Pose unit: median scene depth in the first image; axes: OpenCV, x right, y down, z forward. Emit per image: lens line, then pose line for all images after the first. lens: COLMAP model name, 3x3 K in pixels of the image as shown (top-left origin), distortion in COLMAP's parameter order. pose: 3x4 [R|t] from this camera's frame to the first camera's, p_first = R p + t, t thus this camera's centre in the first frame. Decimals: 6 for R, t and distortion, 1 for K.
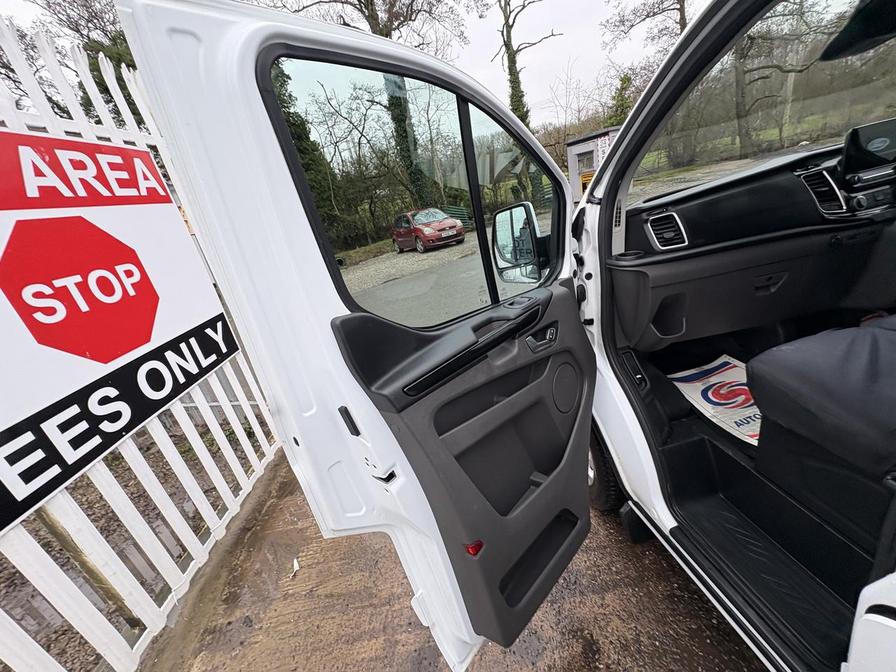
lens RADIAL K [[355.9, 0, 449.2], [0, 355.9, 336.9], [0, 0, 1]] dist [-0.000884, 0.000317]
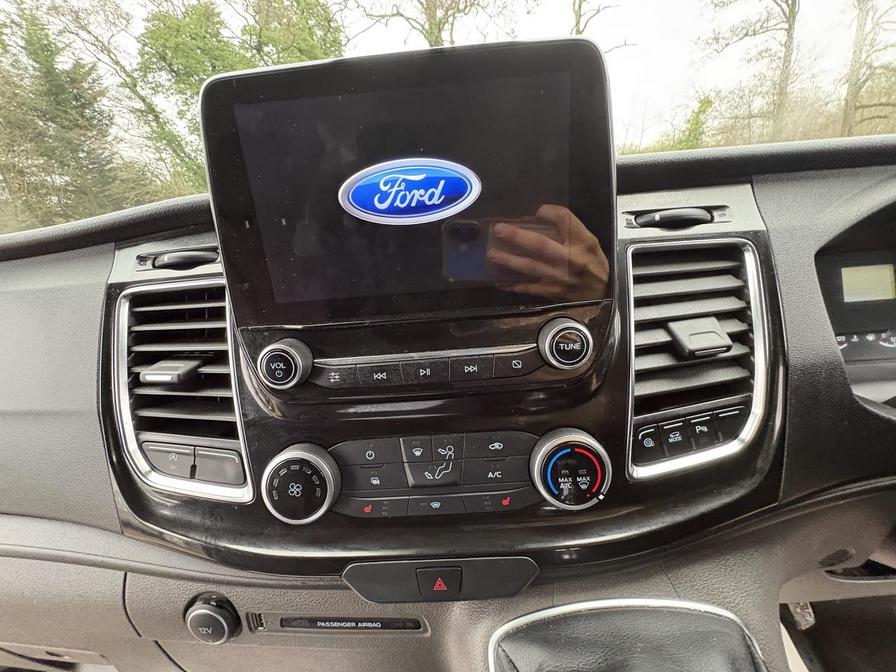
lens RADIAL K [[355.9, 0, 445.8], [0, 355.9, 336.8], [0, 0, 1]] dist [-0.000884, 0.000317]
pose [[0.976201, 0.181170, -0.119204, 0.152697], [-0.182306, 0.983241, 0.001391, -0.060150], [0.117459, 0.020373, 0.992869, 0.107765]]
